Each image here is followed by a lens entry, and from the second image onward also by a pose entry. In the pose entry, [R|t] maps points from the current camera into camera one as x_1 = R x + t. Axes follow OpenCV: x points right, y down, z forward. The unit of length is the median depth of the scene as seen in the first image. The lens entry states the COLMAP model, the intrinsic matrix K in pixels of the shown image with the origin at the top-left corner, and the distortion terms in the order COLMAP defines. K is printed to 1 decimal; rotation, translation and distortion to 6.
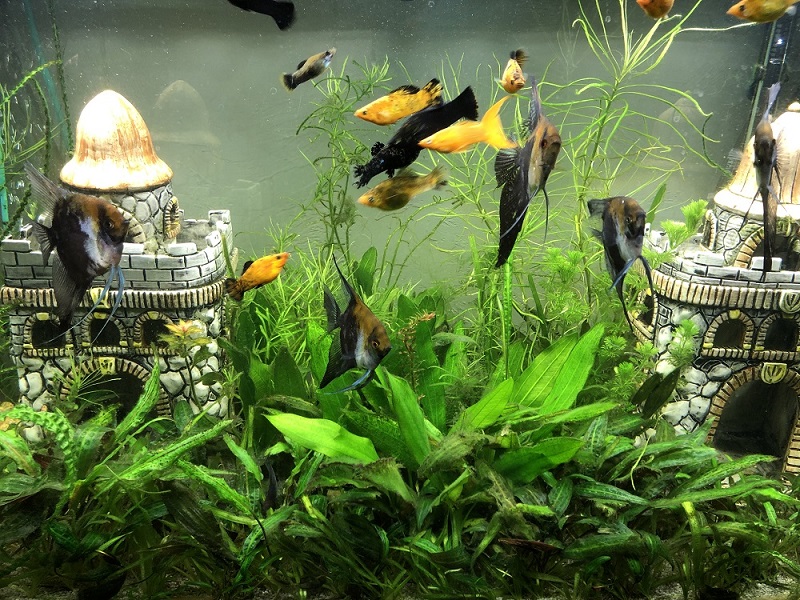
lens RADIAL K [[640.8, 0, 400.0], [0, 640.8, 300.0], [0, 0, 1]] dist [0.344618, -0.206846]
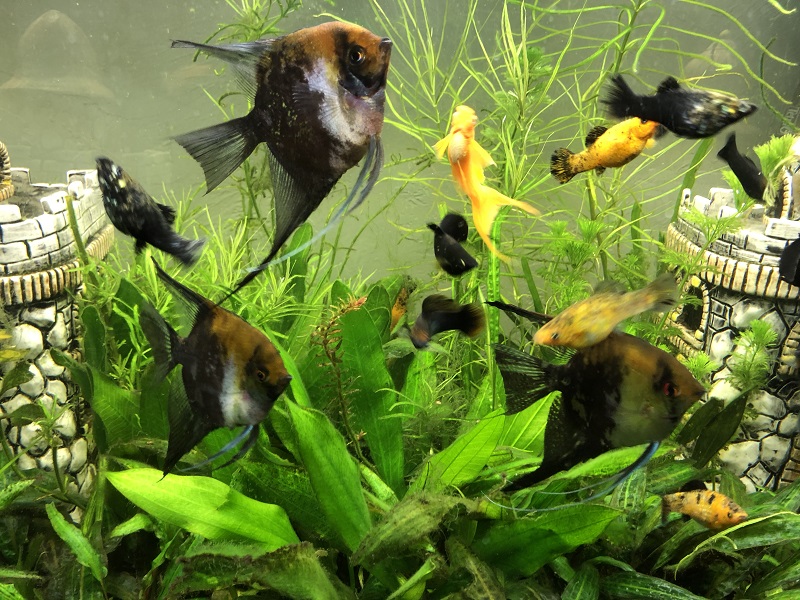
lens RADIAL K [[640.8, 0, 400.0], [0, 640.8, 300.0], [0, 0, 1]] dist [0.344618, -0.206846]
pose [[0.999792, -0.001448, 0.020362, 0.051786], [0.002401, 0.998897, -0.046892, 0.040122], [-0.020271, 0.046931, 0.998692, 0.310732]]
